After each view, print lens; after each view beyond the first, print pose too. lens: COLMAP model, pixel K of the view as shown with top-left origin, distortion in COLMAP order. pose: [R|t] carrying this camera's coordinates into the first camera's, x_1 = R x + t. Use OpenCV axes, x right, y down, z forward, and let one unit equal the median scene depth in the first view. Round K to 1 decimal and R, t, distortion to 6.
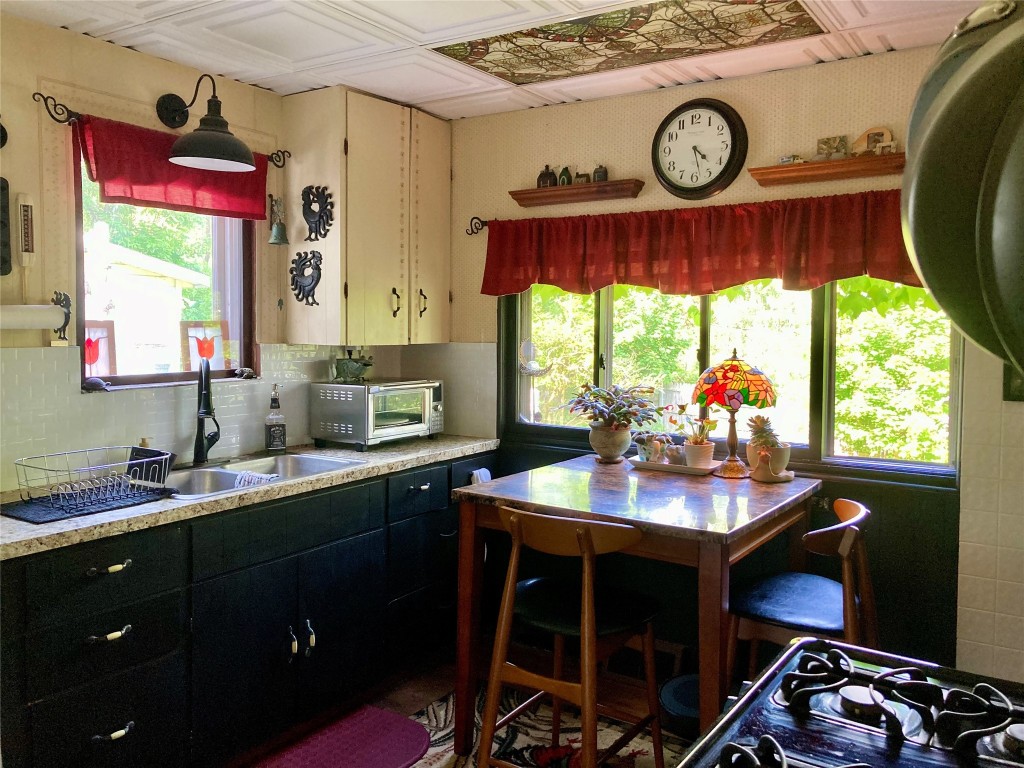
lens RADIAL K [[854.8, 0, 502.7], [0, 854.8, 379.2], [0, 0, 1]] dist [0.102751, -0.041297]
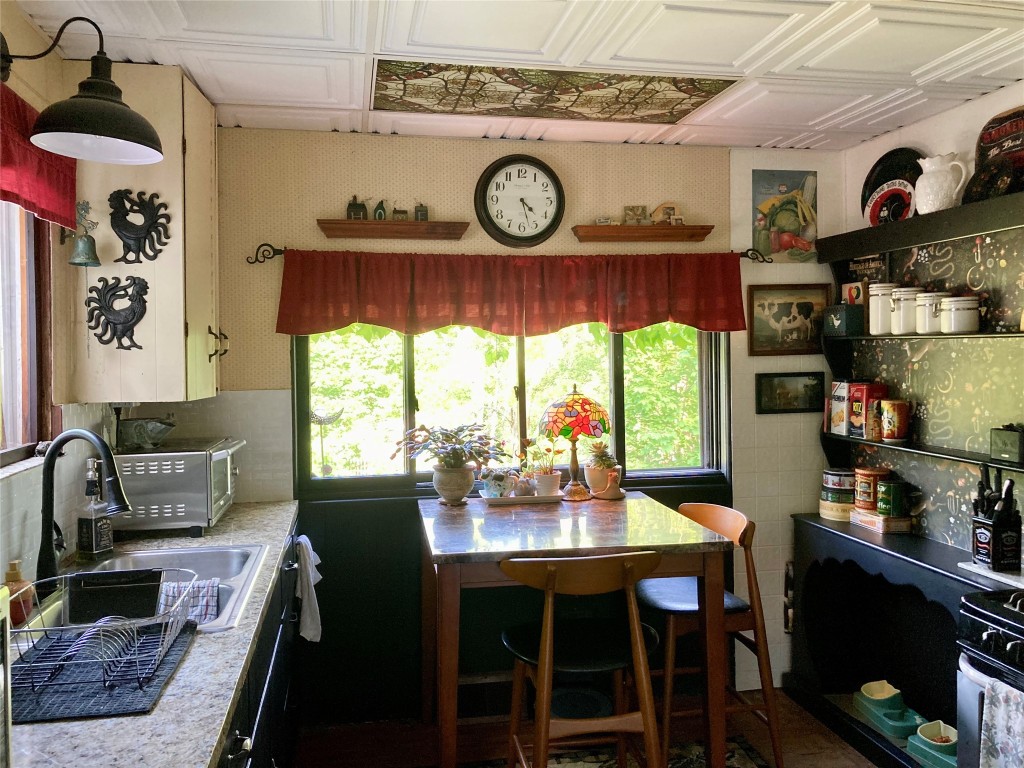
lens RADIAL K [[854.8, 0, 505.3], [0, 854.8, 389.3], [0, 0, 1]] dist [0.102751, -0.041297]
pose [[0.721140, -0.044916, 0.691332, -0.522762], [0.064490, 0.997915, -0.002436, -0.029768], [-0.689782, 0.046340, 0.722533, 0.243465]]
